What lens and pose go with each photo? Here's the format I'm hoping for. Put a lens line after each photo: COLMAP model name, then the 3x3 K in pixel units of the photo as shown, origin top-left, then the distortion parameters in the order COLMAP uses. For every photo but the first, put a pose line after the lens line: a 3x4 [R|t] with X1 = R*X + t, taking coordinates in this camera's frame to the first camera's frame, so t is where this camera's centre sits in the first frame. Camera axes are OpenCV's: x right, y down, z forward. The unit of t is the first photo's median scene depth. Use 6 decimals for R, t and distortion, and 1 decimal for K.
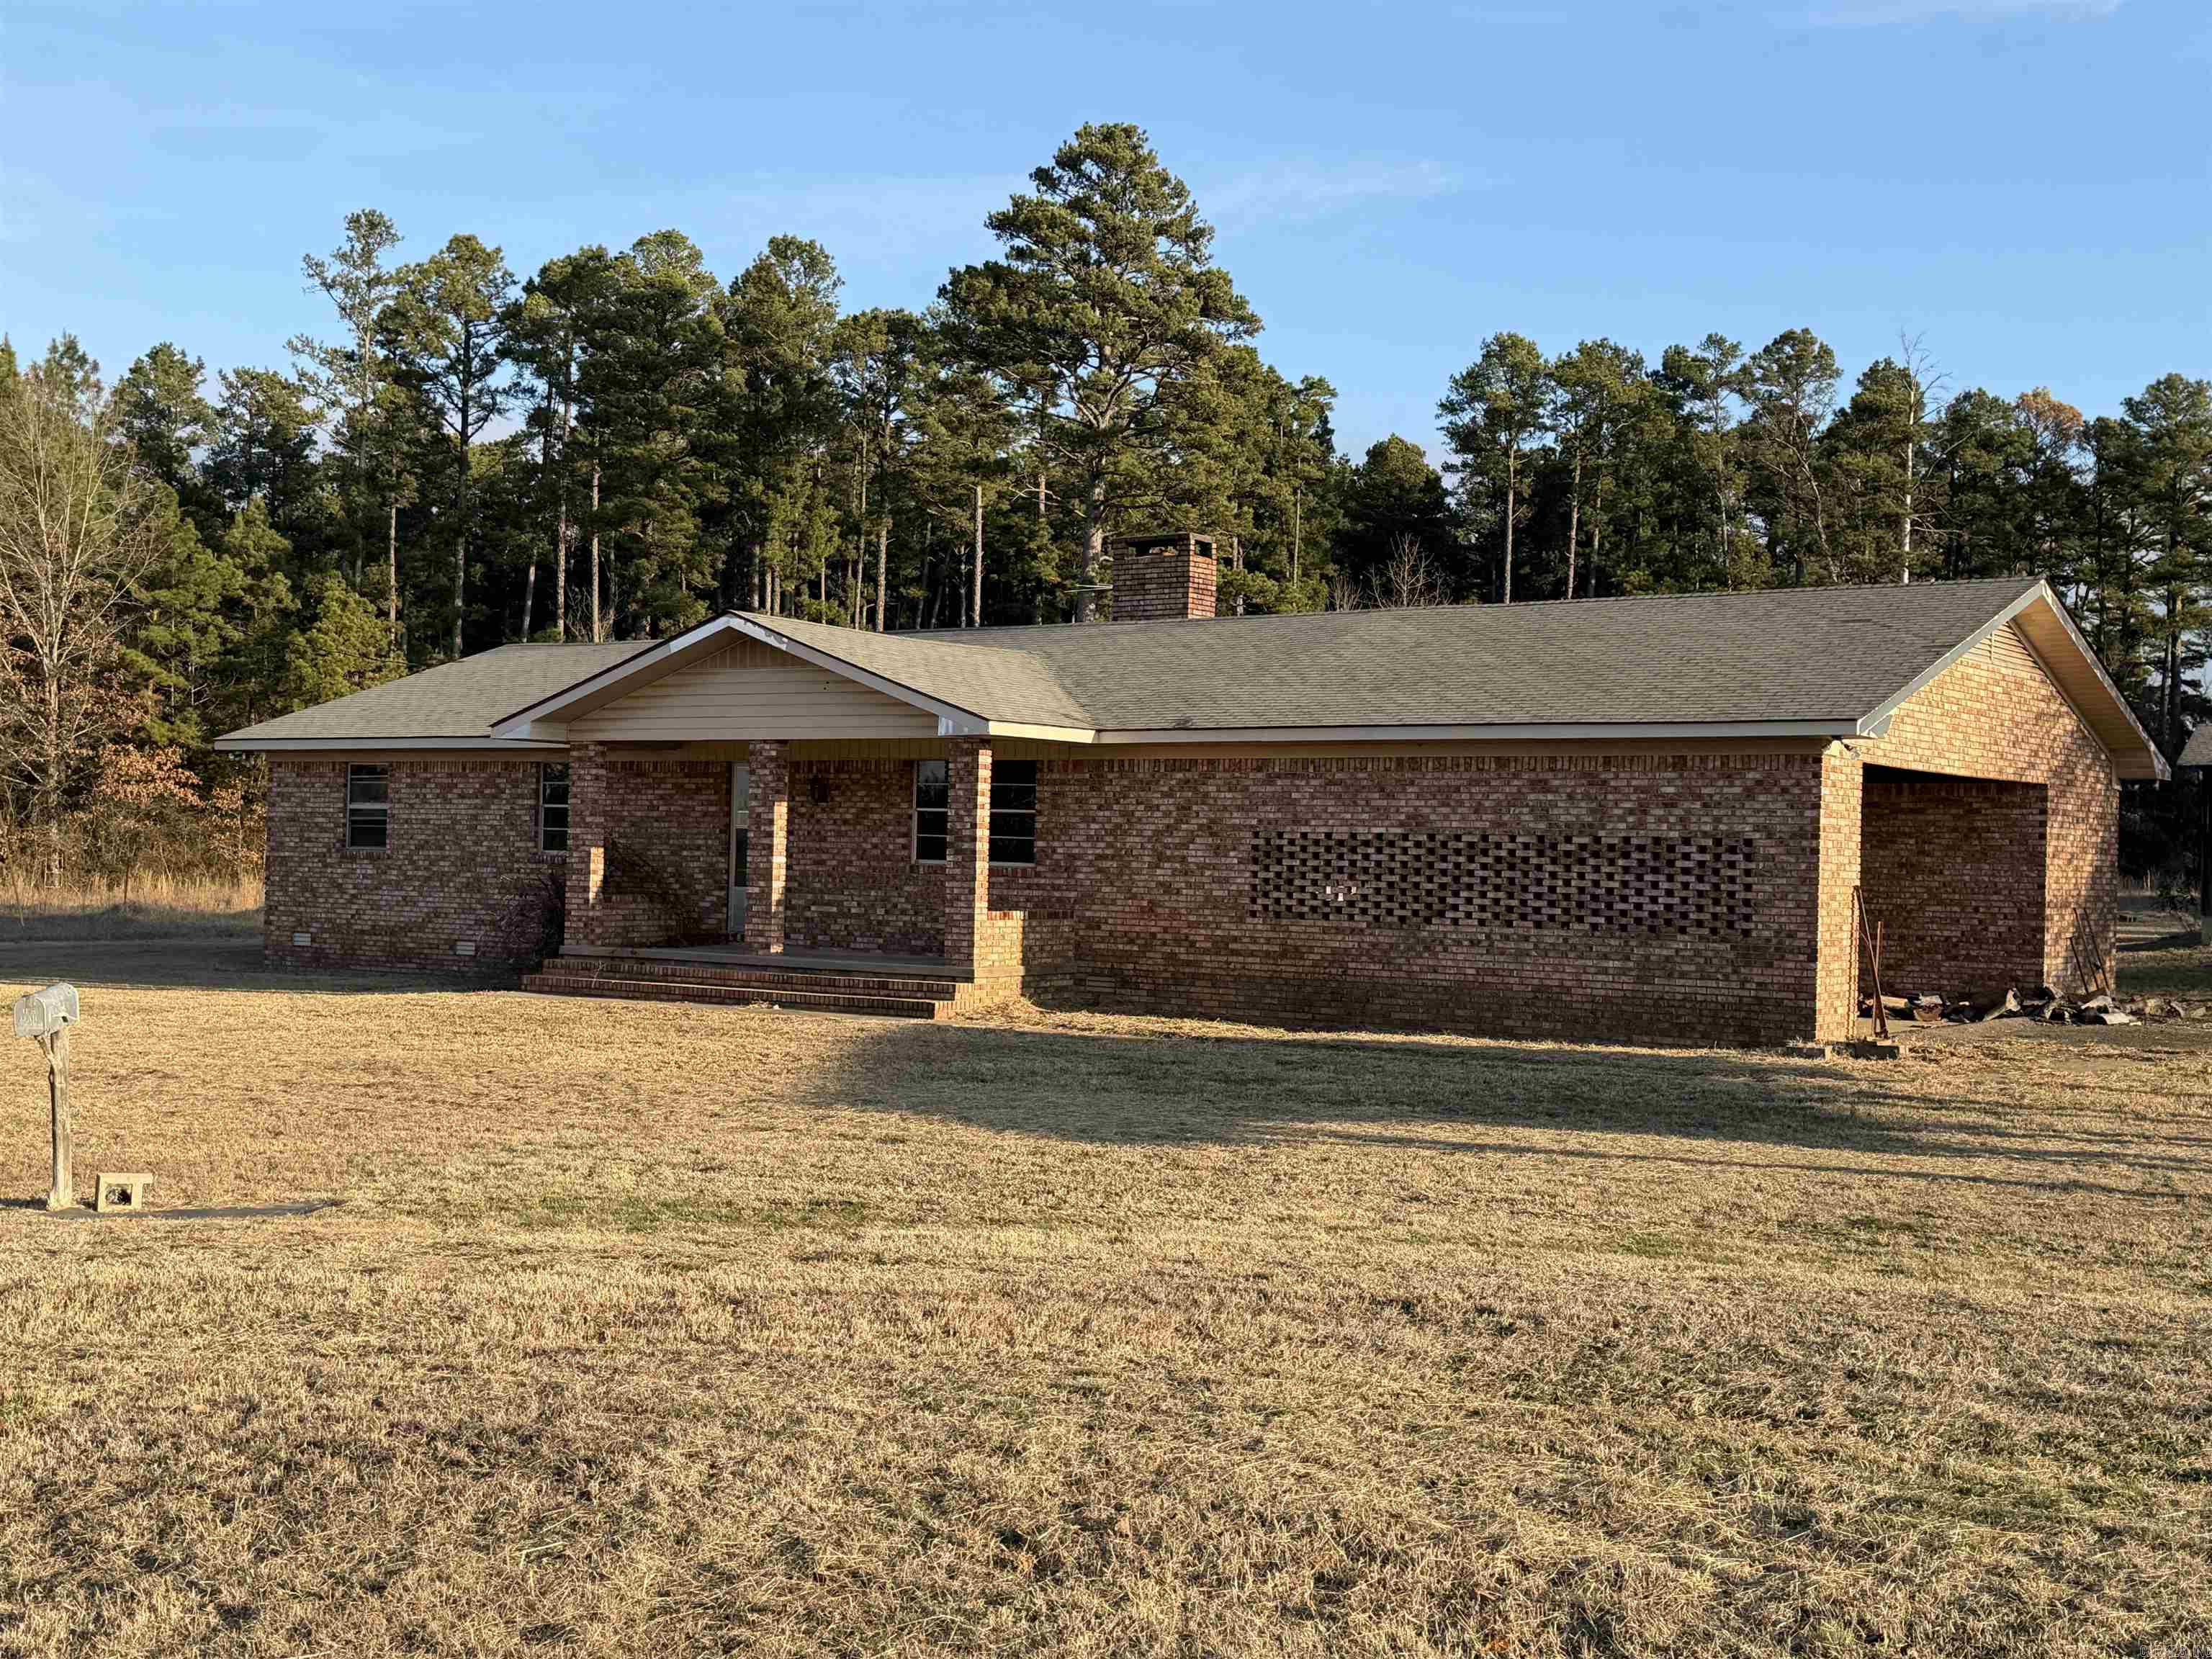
lens RADIAL K [[2645.4, 0, 1109.3], [0, 2645.4, 836.2], [0, 0, 1]] dist [0.114769, 0.000000]
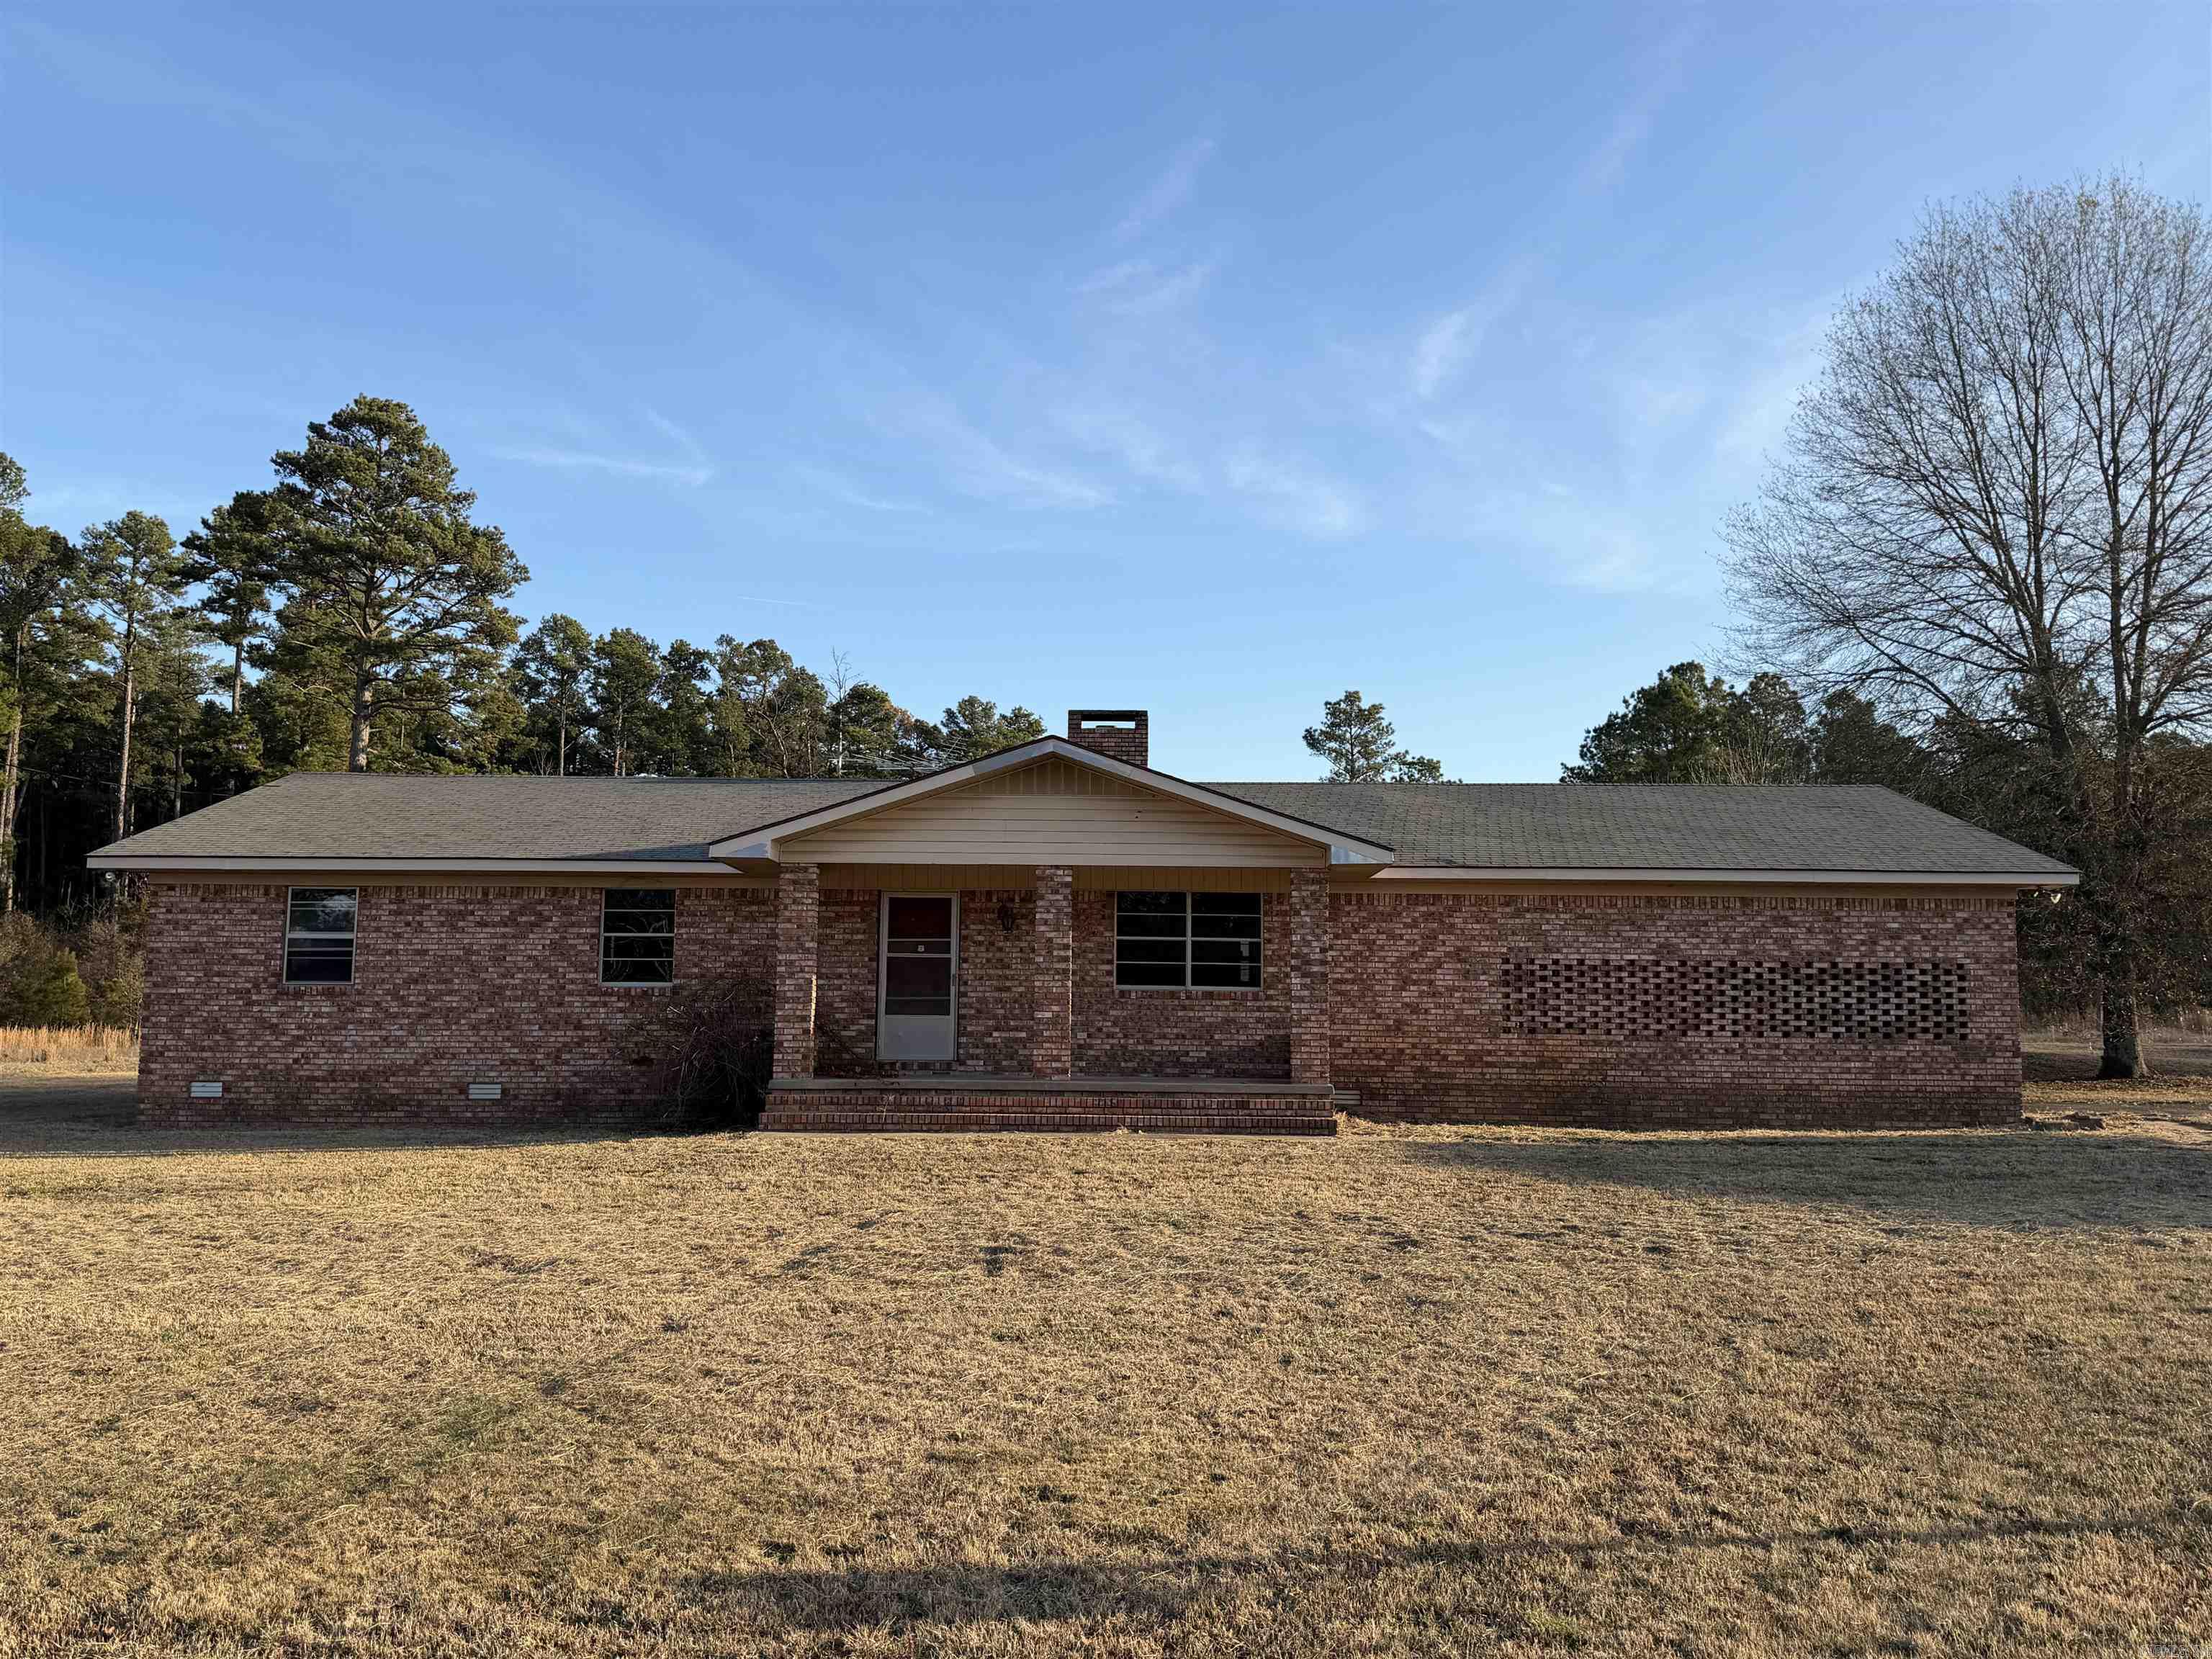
lens RADIAL K [[1743.8, 0, 1103.0], [0, 1743.8, 833.7], [0, 0, 1]] dist [0.072150, -0.034209]
pose [[0.813698, 0.048501, 0.579261, -0.508053], [0.004575, 0.995948, -0.089817, 0.011278], [-0.581270, 0.075733, 0.810179, 0.458012]]
